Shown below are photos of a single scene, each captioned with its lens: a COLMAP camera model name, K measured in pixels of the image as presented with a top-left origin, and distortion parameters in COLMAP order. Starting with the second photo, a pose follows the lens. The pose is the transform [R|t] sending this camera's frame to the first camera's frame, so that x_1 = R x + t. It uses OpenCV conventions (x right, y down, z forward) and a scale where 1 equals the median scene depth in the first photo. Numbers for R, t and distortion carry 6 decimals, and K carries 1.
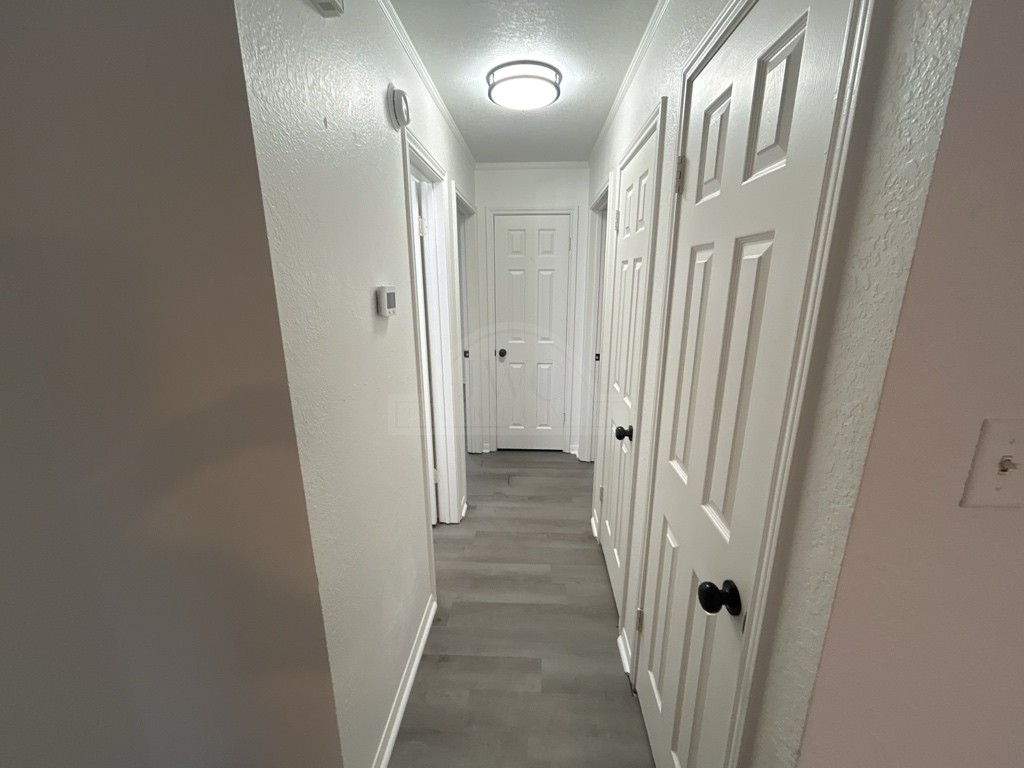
lens RADIAL K [[411.1, 0, 509.6], [0, 411.1, 380.2], [0, 0, 1]] dist [0.011507, 0.000298]
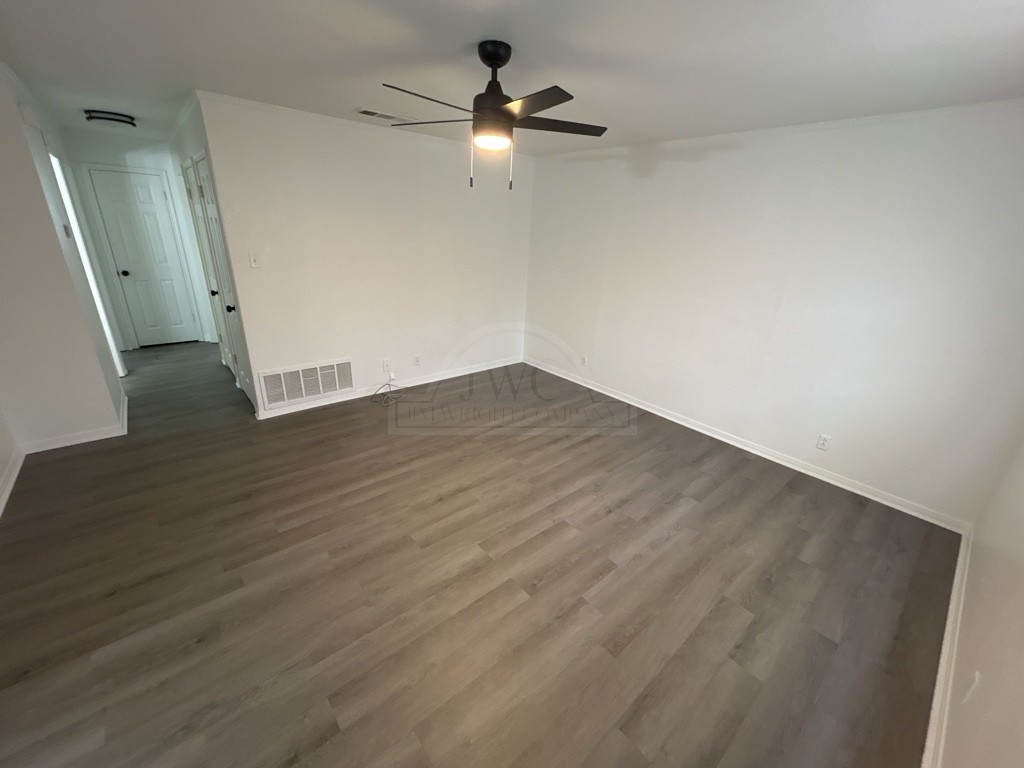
lens RADIAL K [[411.1, 0, 509.6], [0, 411.1, 380.2], [0, 0, 1]] dist [0.011507, 0.000298]
pose [[0.717946, -0.212854, 0.662757, -0.095507], [0.122646, 0.975887, 0.180561, 0.198979], [-0.685209, -0.048349, 0.726740, -0.962895]]
